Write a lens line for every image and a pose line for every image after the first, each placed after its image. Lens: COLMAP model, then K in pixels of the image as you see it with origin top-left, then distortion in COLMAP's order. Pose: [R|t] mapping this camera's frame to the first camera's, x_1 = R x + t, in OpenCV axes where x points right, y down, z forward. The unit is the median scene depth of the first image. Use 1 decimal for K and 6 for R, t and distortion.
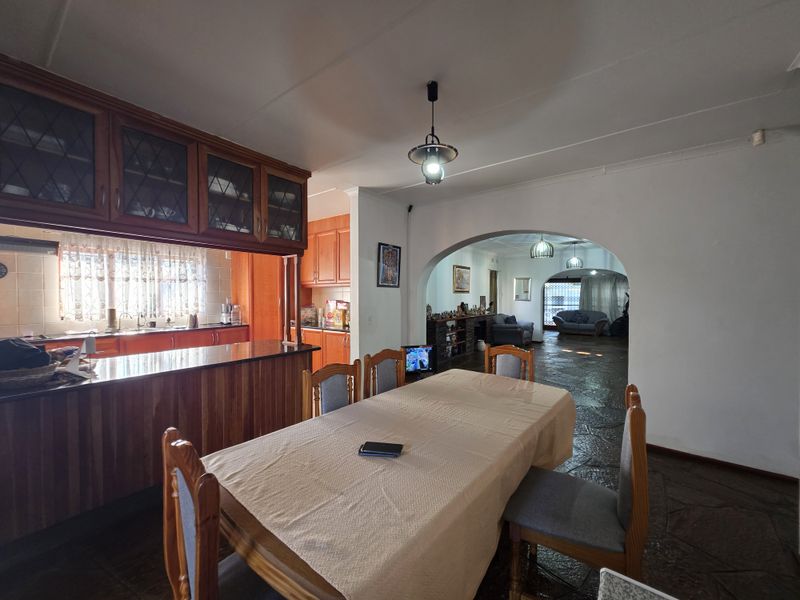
lens RADIAL K [[319.5, 0, 400.0], [0, 319.5, 300.0], [0, 0, 1]] dist [-0.001329, -0.000290]
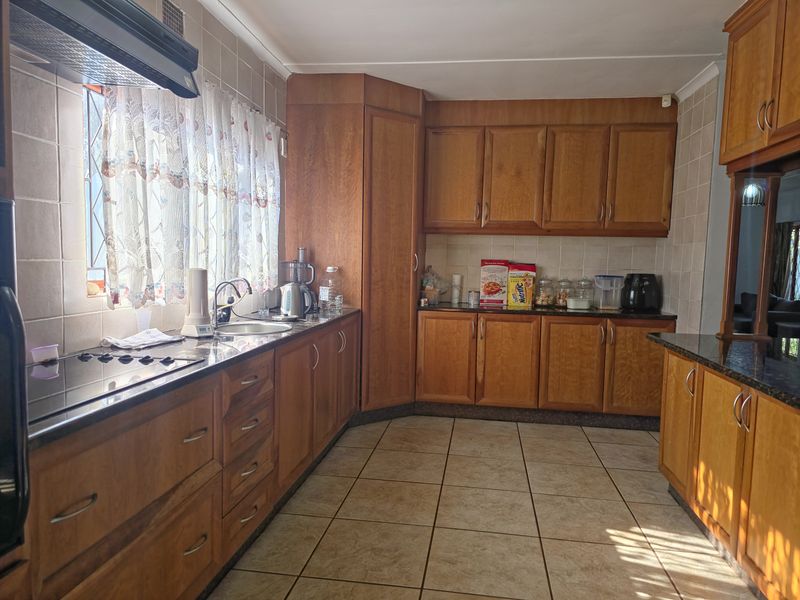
lens RADIAL K [[540.4, 0, 402.9], [0, 540.4, 317.3], [0, 0, 1]] dist [0.005098, 0.000473]
pose [[0.871414, -0.029878, 0.489638, -0.905939], [-0.014533, 0.996133, 0.086649, 0.022871], [-0.490334, -0.082623, 0.867610, 0.329369]]
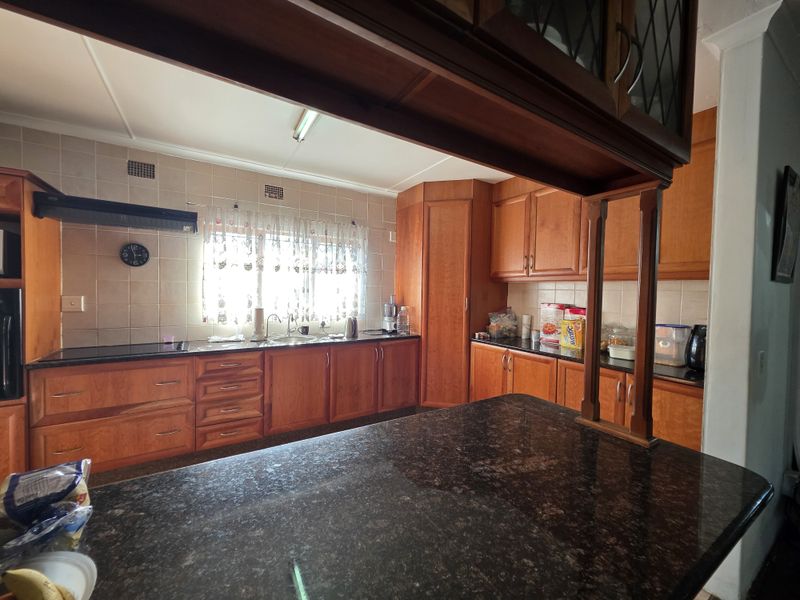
lens RADIAL K [[319.5, 0, 400.0], [0, 319.5, 300.0], [0, 0, 1]] dist [-0.001329, -0.000290]
pose [[0.929587, 0.028677, -0.367485, -0.298164], [-0.024597, 0.999573, 0.015781, -0.009878], [0.367781, -0.005631, 0.929895, 0.390685]]
